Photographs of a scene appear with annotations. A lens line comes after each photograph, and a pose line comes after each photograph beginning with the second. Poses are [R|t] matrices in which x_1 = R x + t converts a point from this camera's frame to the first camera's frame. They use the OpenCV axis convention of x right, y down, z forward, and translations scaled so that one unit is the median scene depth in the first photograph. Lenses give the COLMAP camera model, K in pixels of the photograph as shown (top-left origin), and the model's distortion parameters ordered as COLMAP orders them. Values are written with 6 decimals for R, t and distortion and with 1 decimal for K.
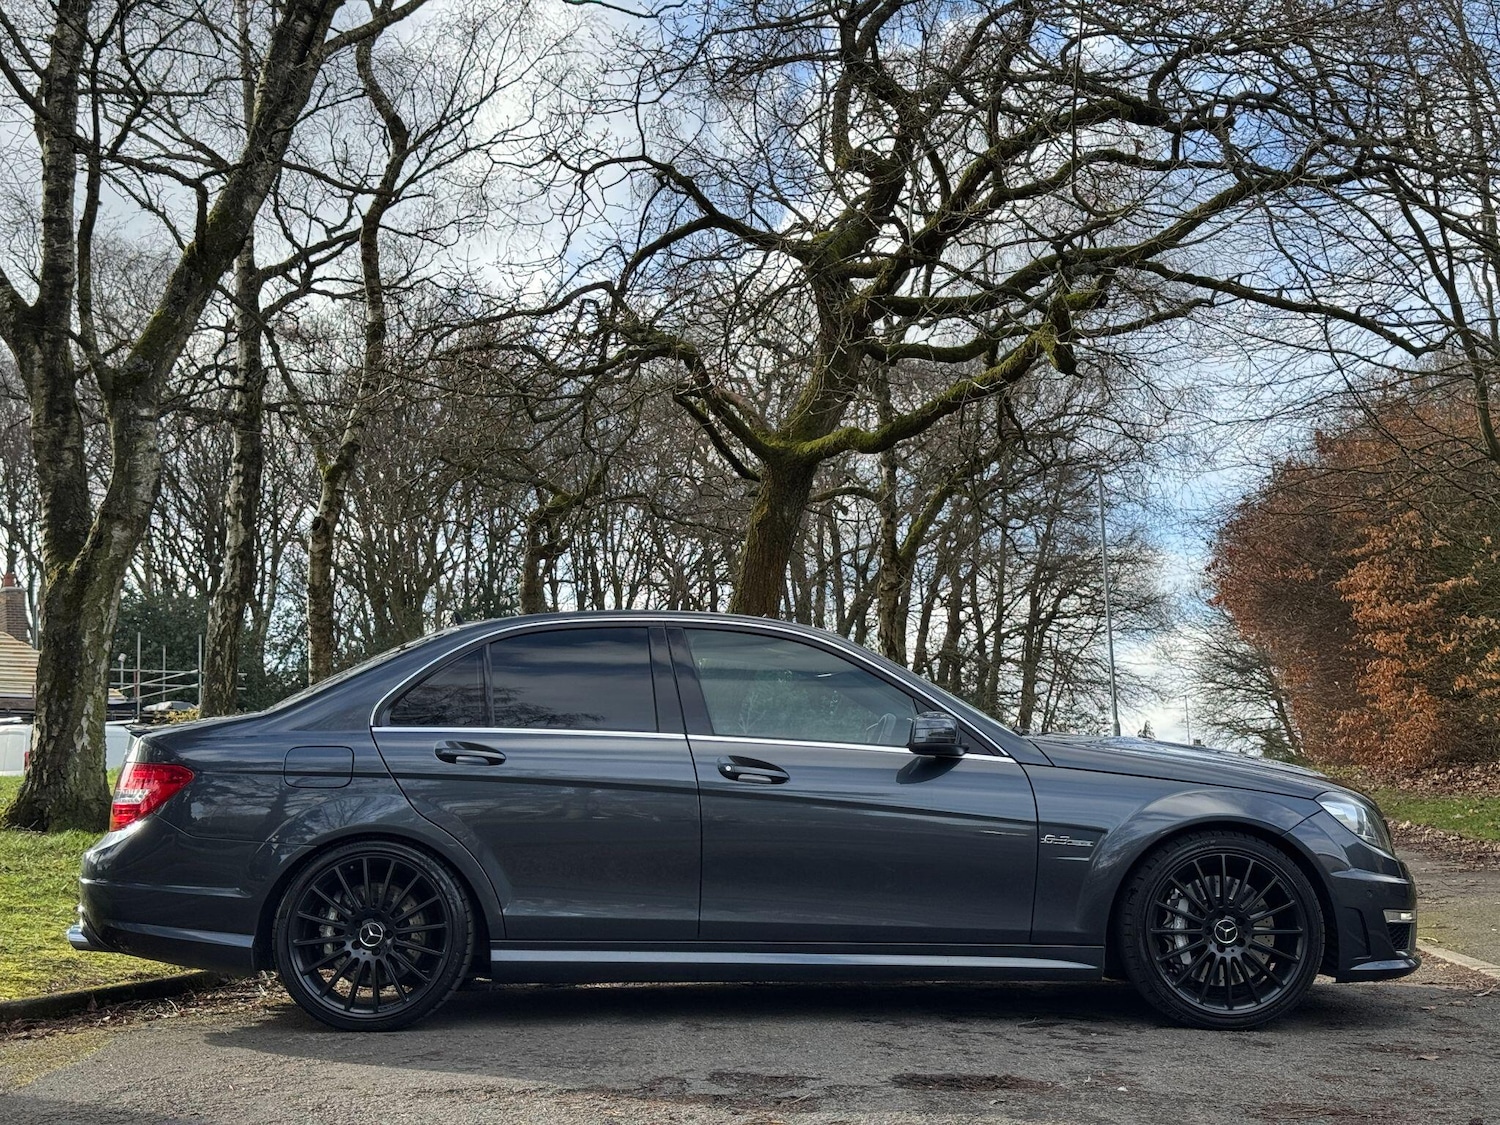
lens RADIAL K [[2125.8, 0, 750.0], [0, 2125.8, 562.5], [0, 0, 1]] dist [0.178686, -0.300930]
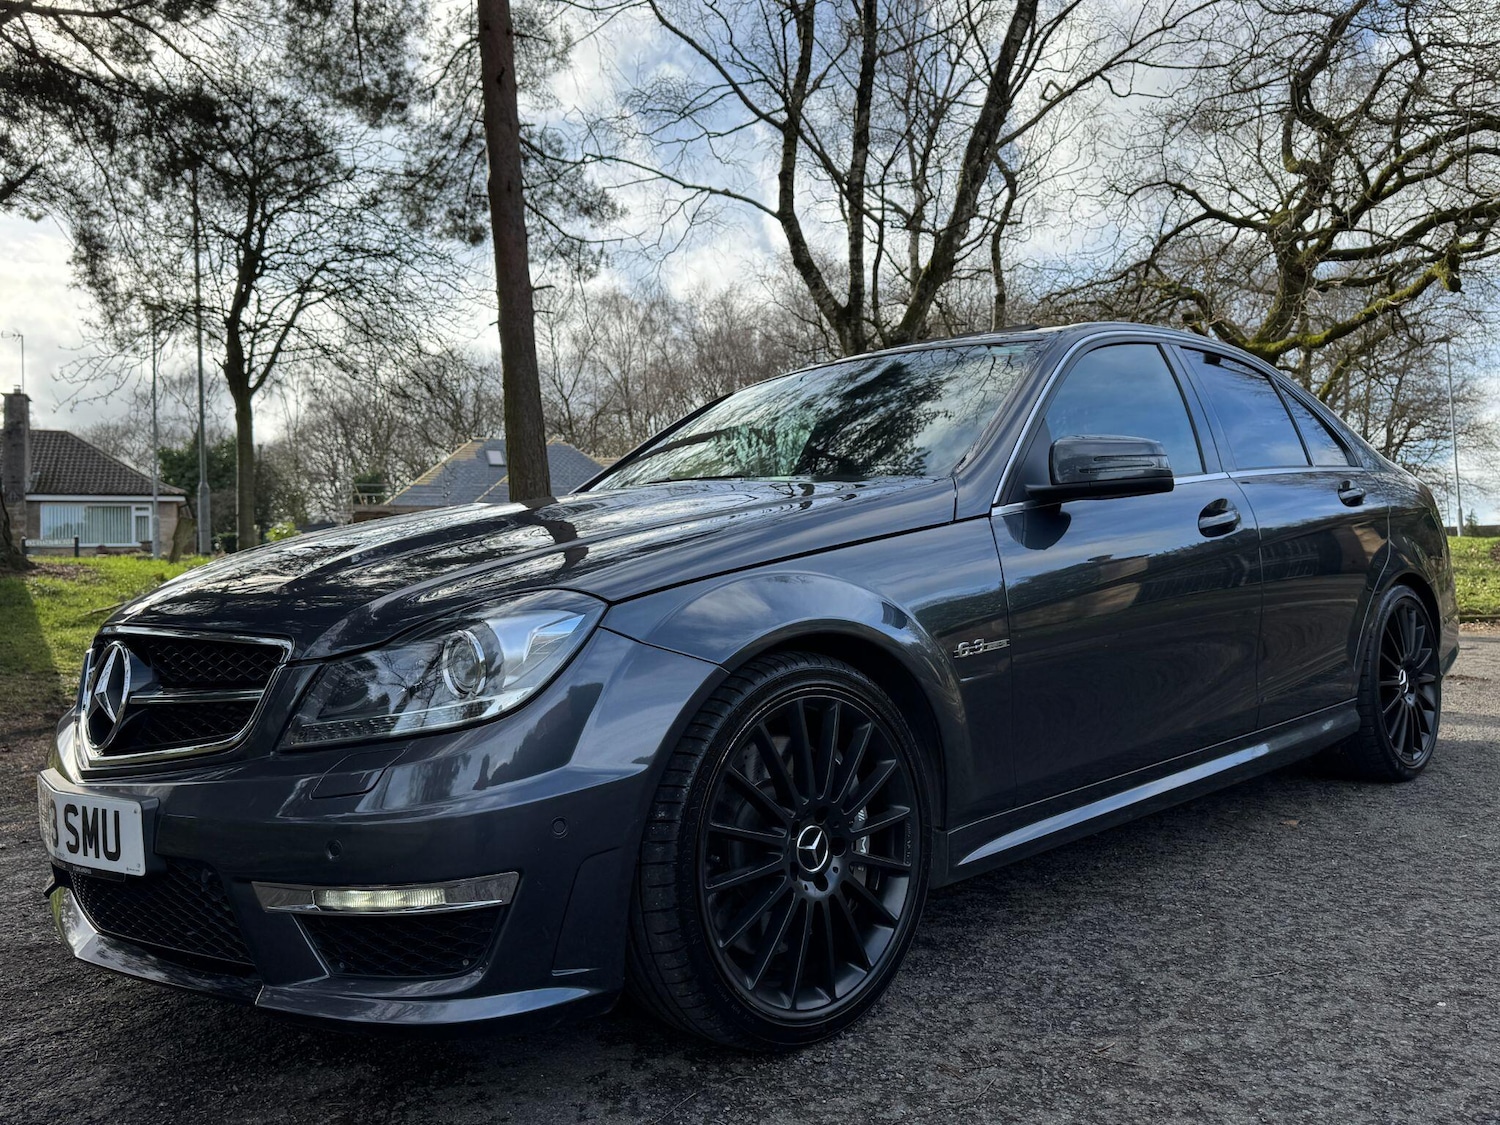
lens RADIAL K [[1313.6, 0, 781.1], [0, 1313.6, 565.3], [0, 0, 1]] dist [0.050498, -0.010411]
pose [[0.956652, -0.020801, -0.290490, -0.031100], [0.051062, 0.993975, 0.096985, -0.002820], [0.286723, -0.107614, 0.951950, -0.088661]]
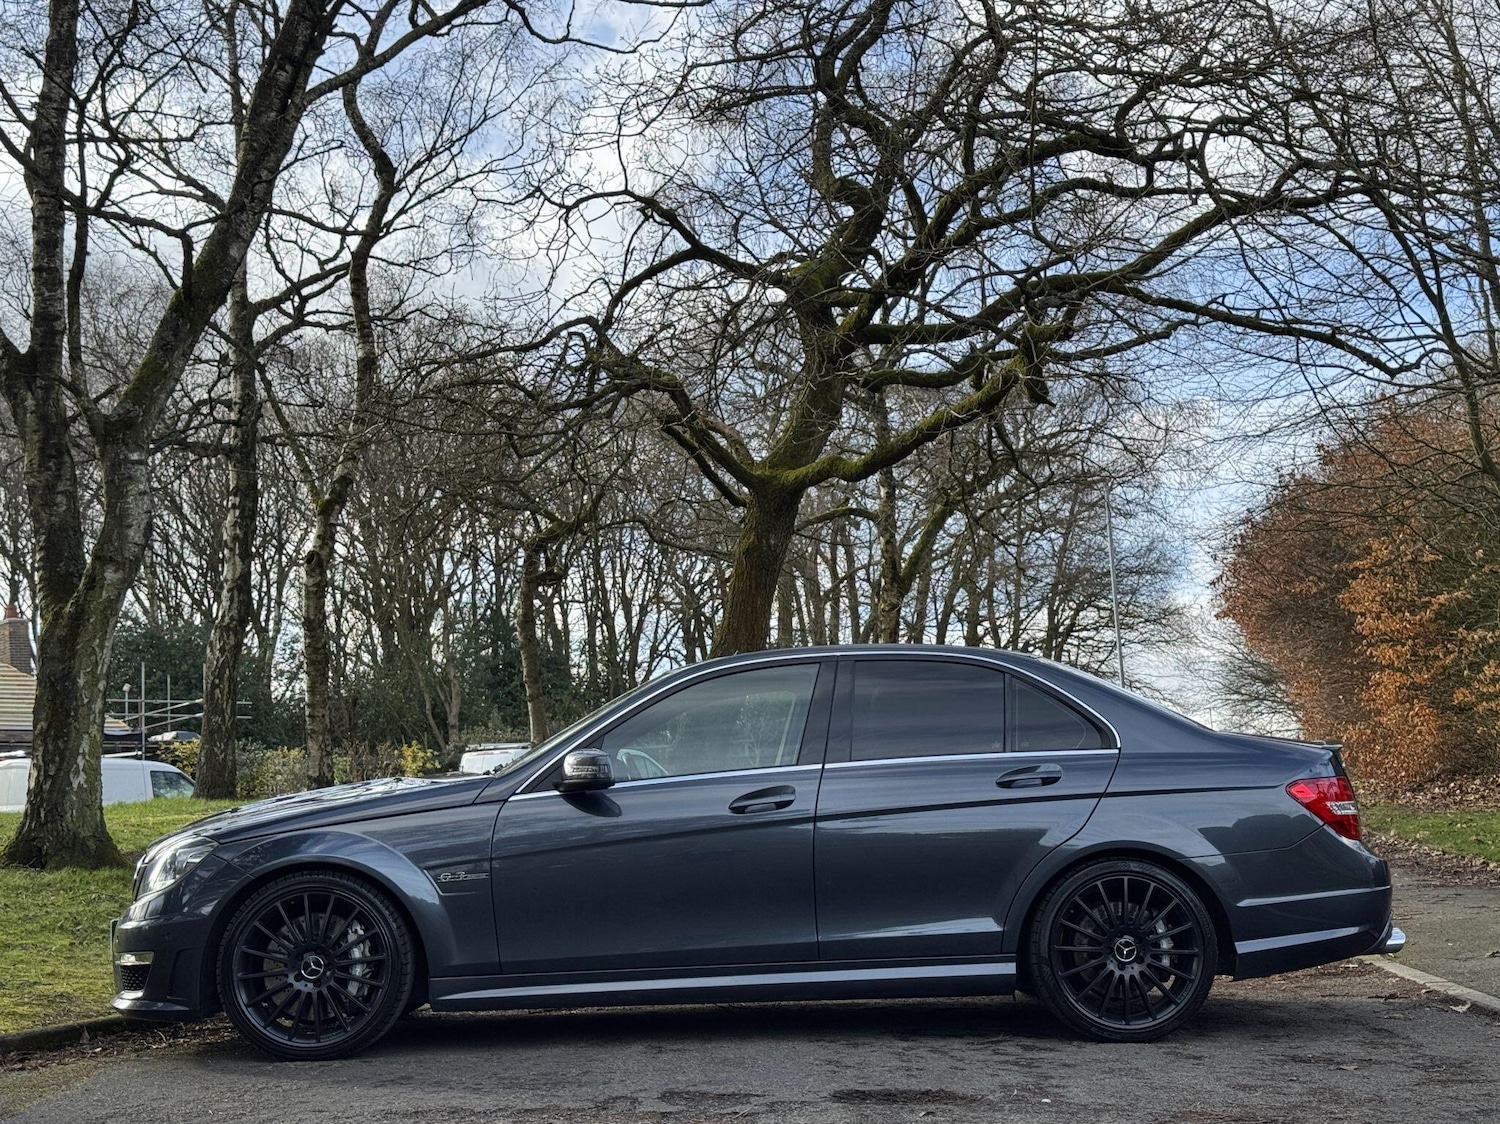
lens RADIAL K [[2169.4, 0, 747.7], [0, 2169.4, 568.3], [0, 0, 1]] dist [0.197956, -0.377239]
pose [[0.999830, -0.016219, -0.008729, 0.010098], [0.016180, 0.999859, -0.004501, -0.004163], [0.008801, 0.004359, 0.999952, -0.022855]]
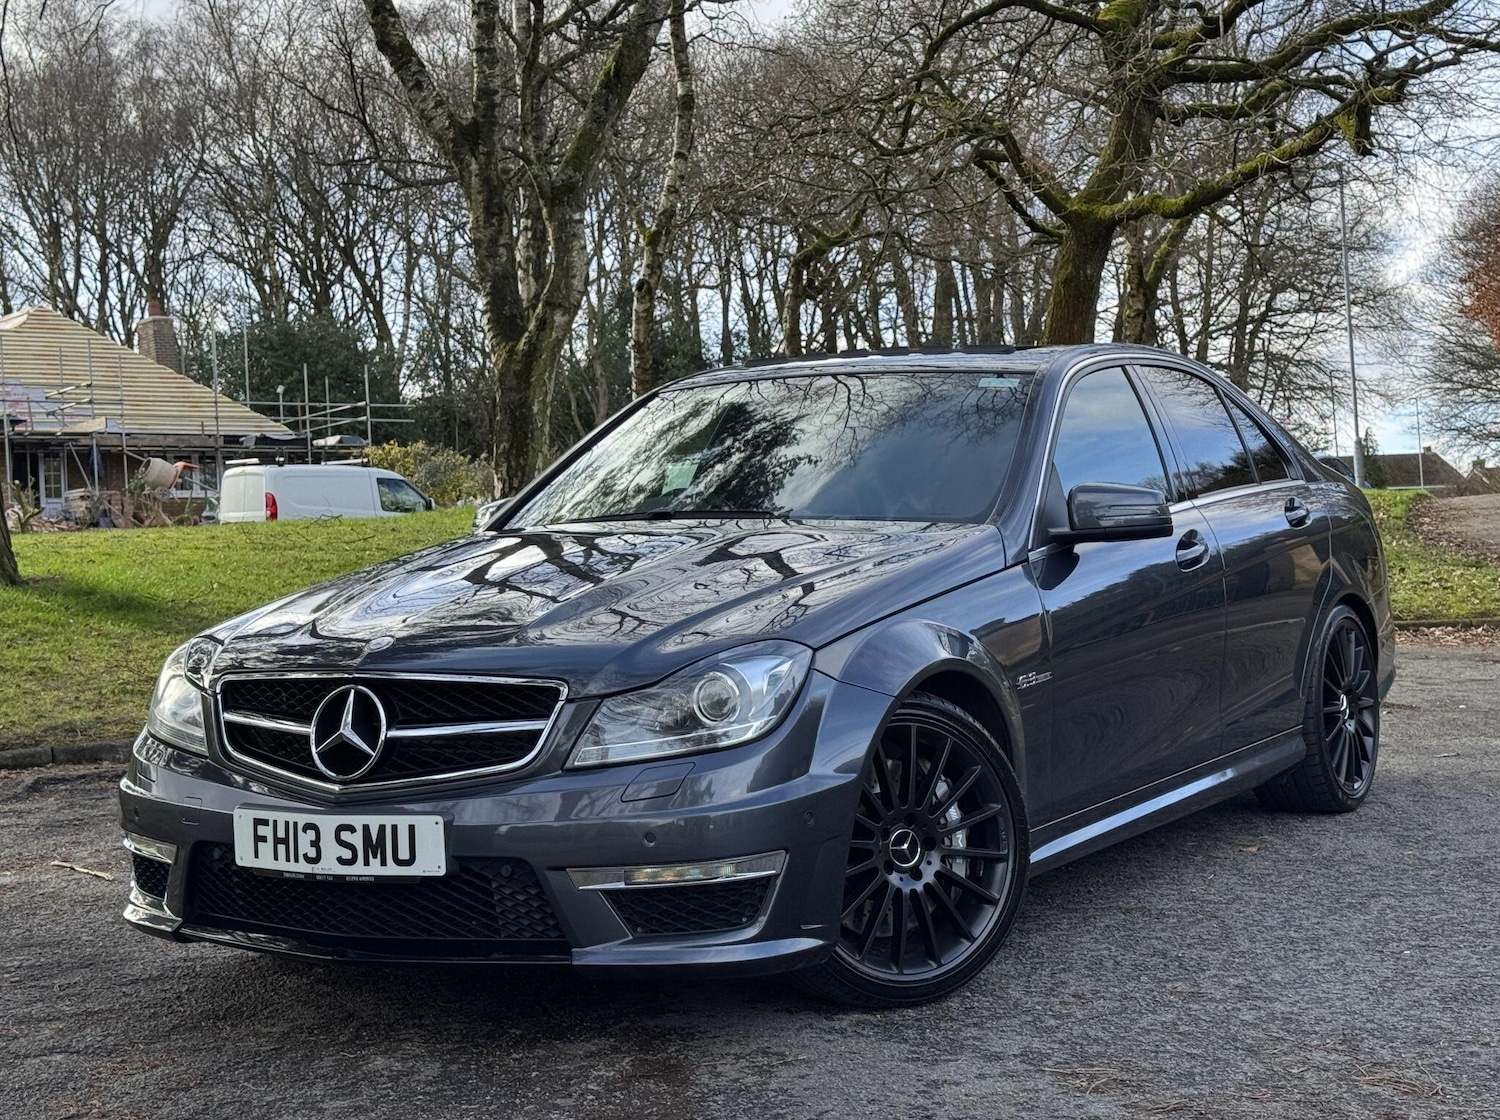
lens RADIAL K [[2467.9, 0, 750.0], [0, 2467.9, 560.0], [0, 0, 1]] dist [0.157263, -0.126306]
pose [[0.998074, -0.019722, -0.058815, -0.061190], [0.026812, 0.992130, 0.122306, -0.026140], [0.055940, -0.123648, 0.990748, -0.217987]]
